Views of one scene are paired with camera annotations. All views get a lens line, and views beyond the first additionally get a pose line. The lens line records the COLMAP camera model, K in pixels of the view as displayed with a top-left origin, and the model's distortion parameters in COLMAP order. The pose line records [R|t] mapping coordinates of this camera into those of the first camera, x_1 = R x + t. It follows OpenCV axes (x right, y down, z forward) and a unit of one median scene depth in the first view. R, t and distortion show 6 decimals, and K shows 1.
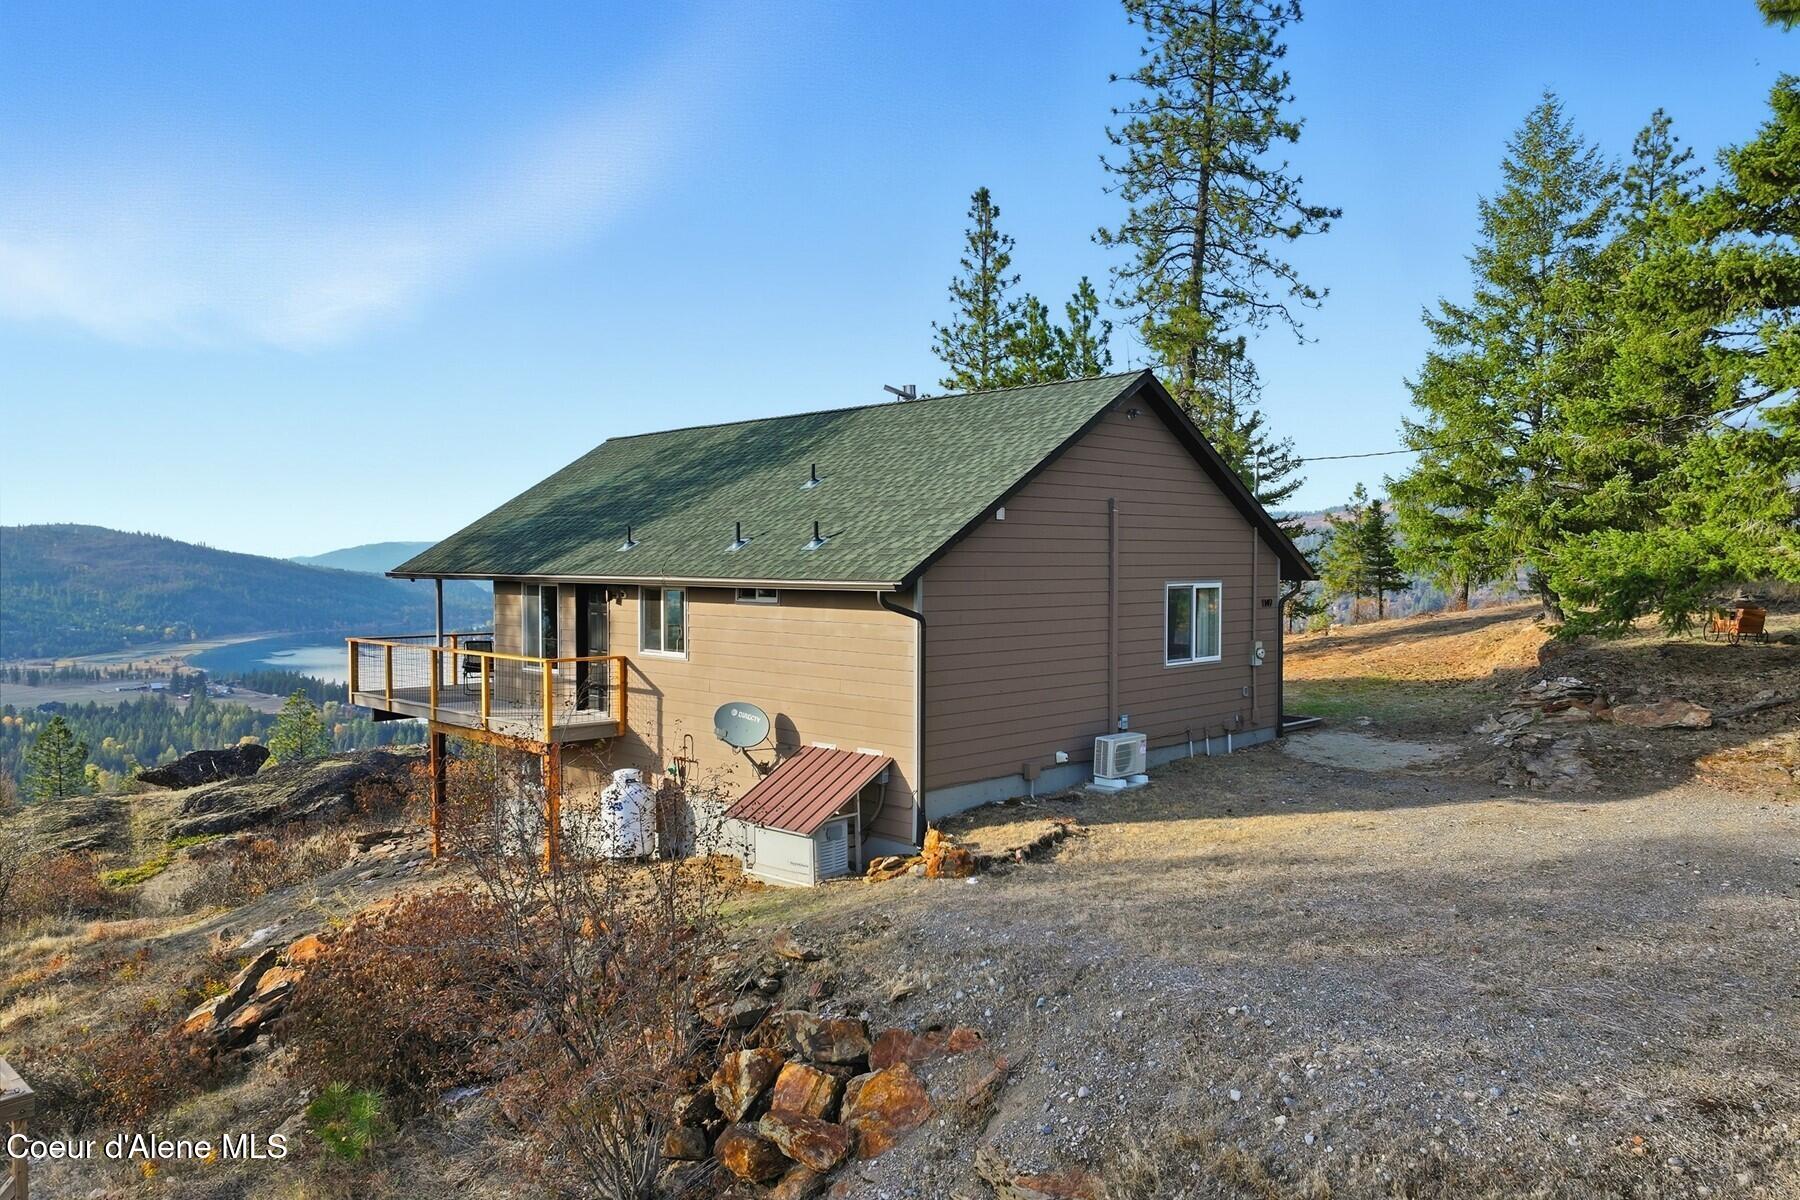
lens RADIAL K [[1236.9, 0, 905.1], [0, 1236.9, 610.5], [0, 0, 1]] dist [-0.003822, 0.011722]
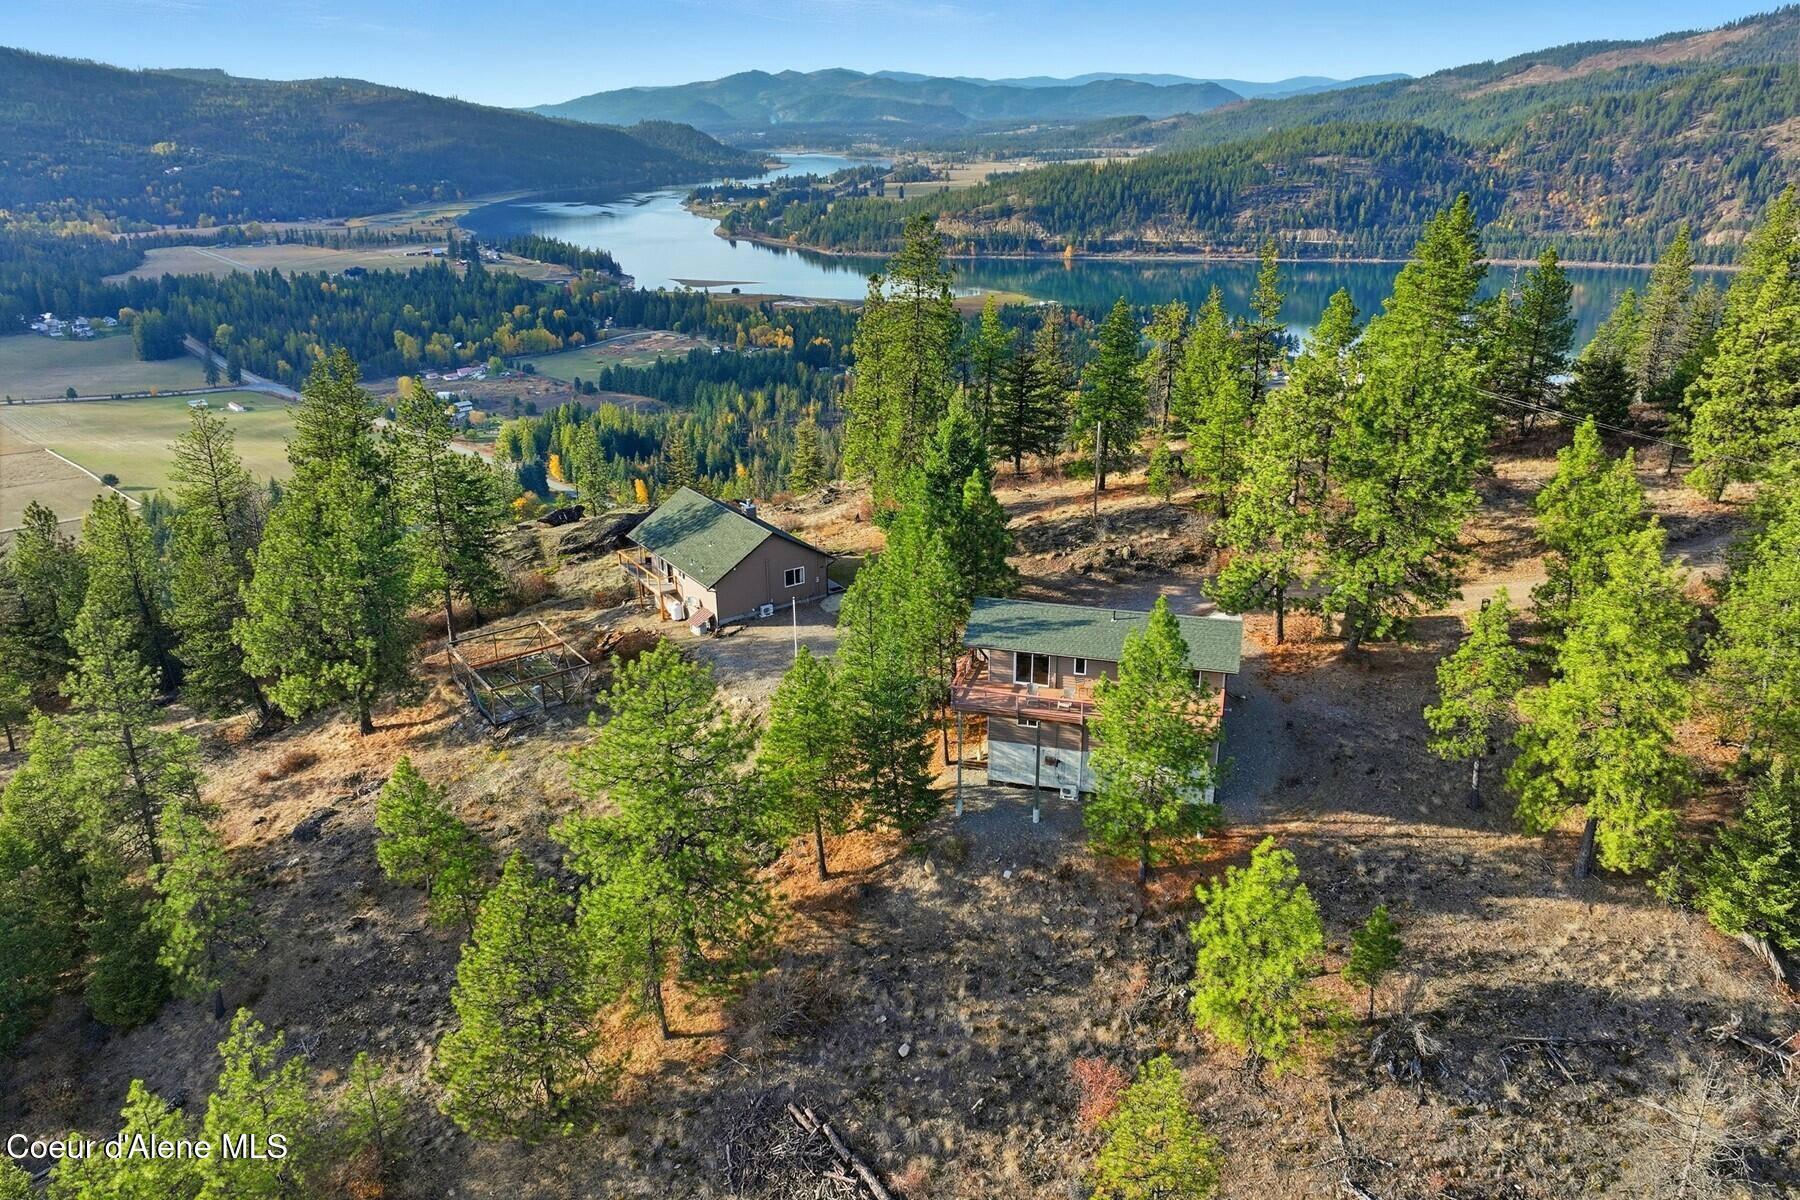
lens RADIAL K [[1236.9, 0, 913.0], [0, 1236.9, 601.4], [0, 0, 1]] dist [-0.003822, 0.011722]
pose [[0.982975, 0.059683, -0.173775, 0.015809], [0.002827, 0.940750, 0.339090, -0.015633], [0.183717, -0.333808, 0.924565, -0.034127]]
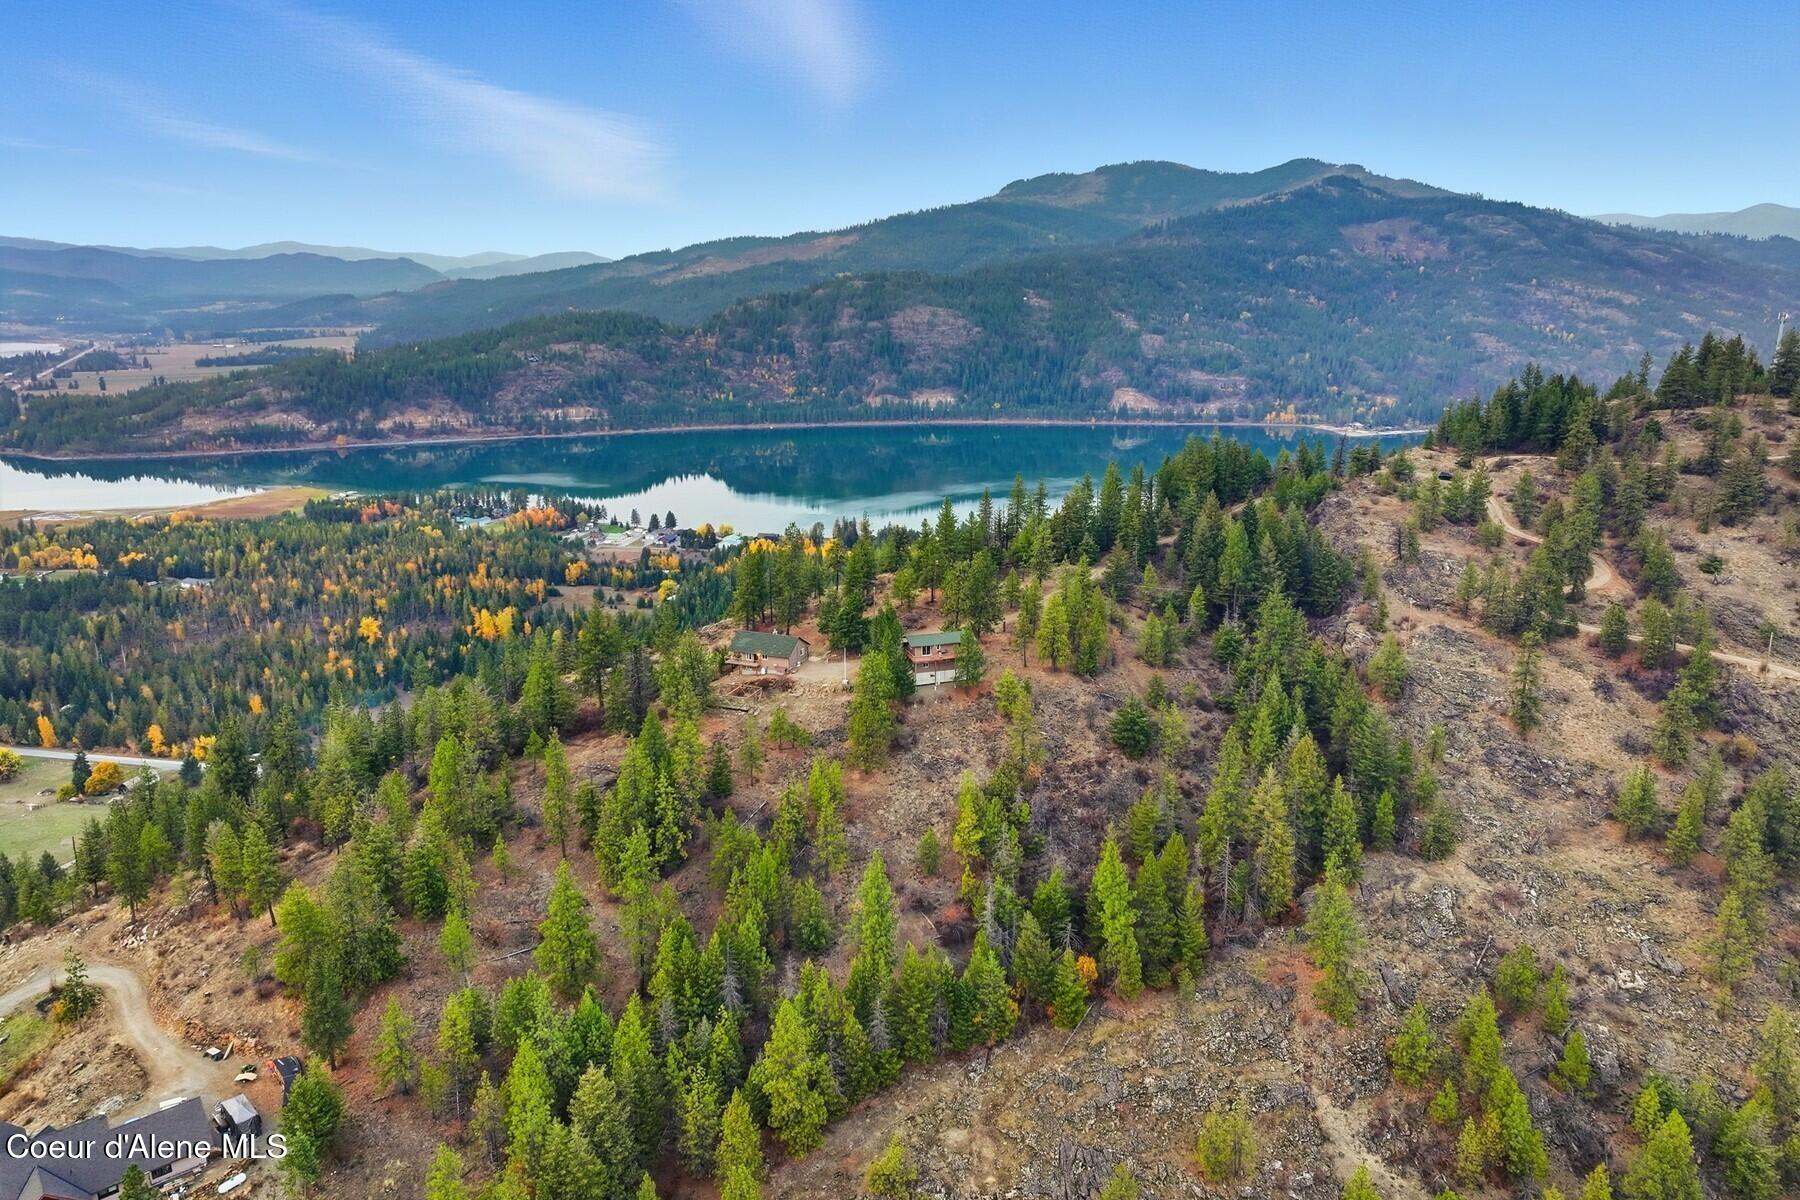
lens RADIAL K [[1236.9, 0, 911.3], [0, 1236.9, 602.1], [0, 0, 1]] dist [-0.003822, 0.011722]
pose [[0.915200, -0.100788, 0.390193, -0.039381], [0.012136, 0.974675, 0.223298, -0.036676], [-0.402817, -0.199627, 0.893245, -0.119907]]
